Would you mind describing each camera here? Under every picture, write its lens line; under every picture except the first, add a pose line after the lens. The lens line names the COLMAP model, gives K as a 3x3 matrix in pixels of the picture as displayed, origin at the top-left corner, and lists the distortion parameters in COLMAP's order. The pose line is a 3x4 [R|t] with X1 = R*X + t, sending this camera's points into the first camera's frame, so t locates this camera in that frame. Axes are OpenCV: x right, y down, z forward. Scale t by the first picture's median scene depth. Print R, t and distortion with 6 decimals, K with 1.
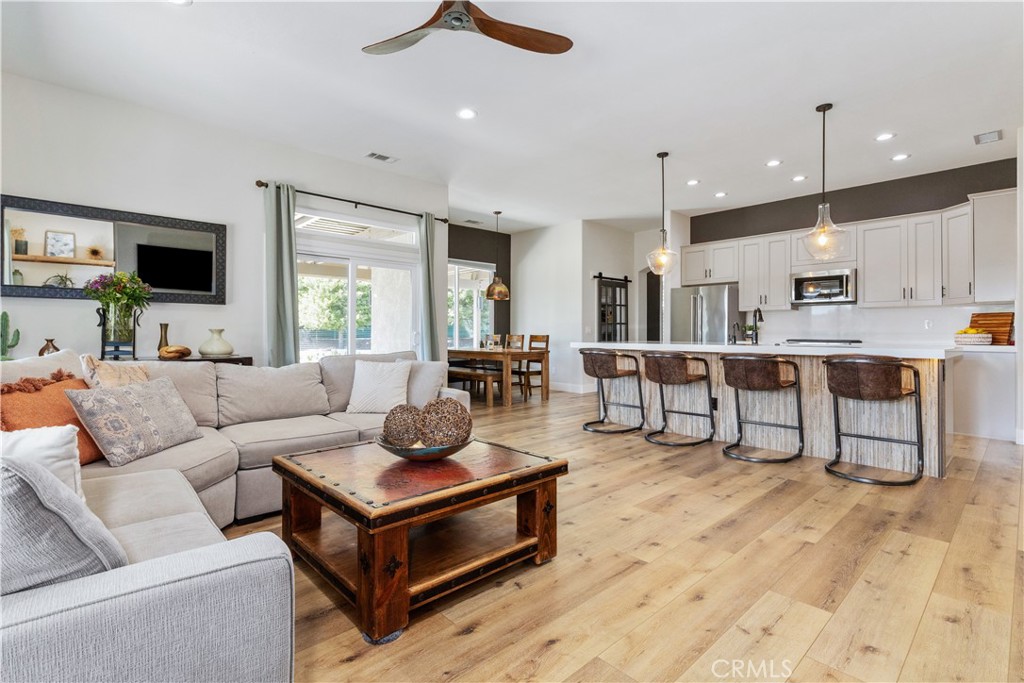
lens RADIAL K [[470.2, 0, 512.2], [0, 470.2, 332.5], [0, 0, 1]] dist [-0.000538, 0.001592]
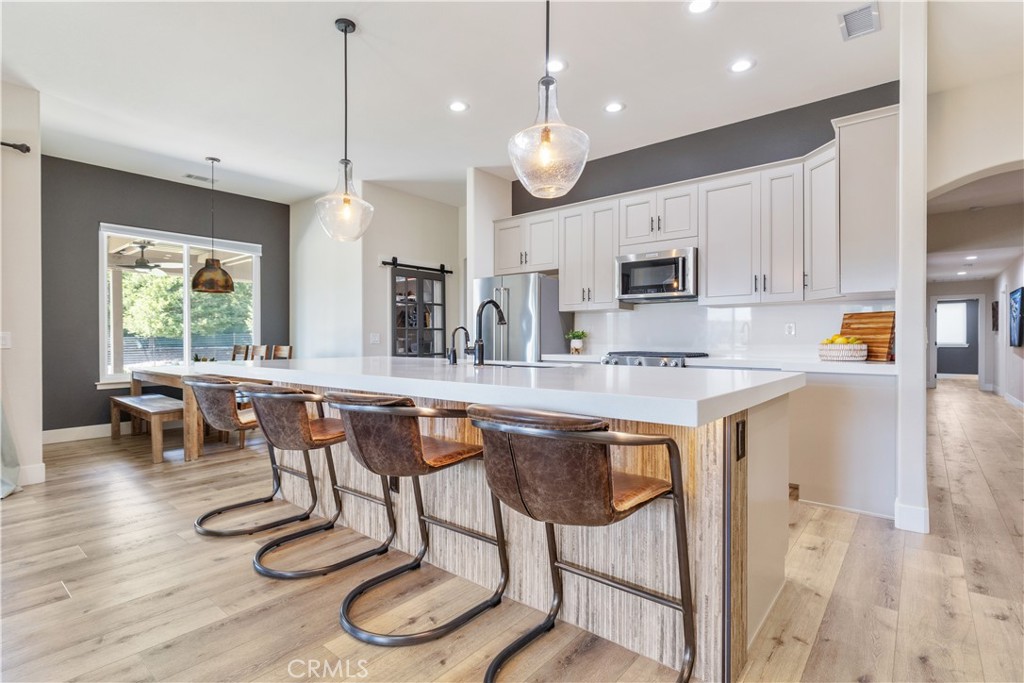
lens RADIAL K [[501.4, 0, 510.9], [0, 501.4, 345.7], [0, 0, 1]] dist [0.002820, -0.000598]
pose [[0.989268, -0.005214, 0.146020, 0.405254], [0.003383, 0.999913, 0.012787, -0.005456], [-0.146074, -0.012156, 0.989199, 0.362004]]
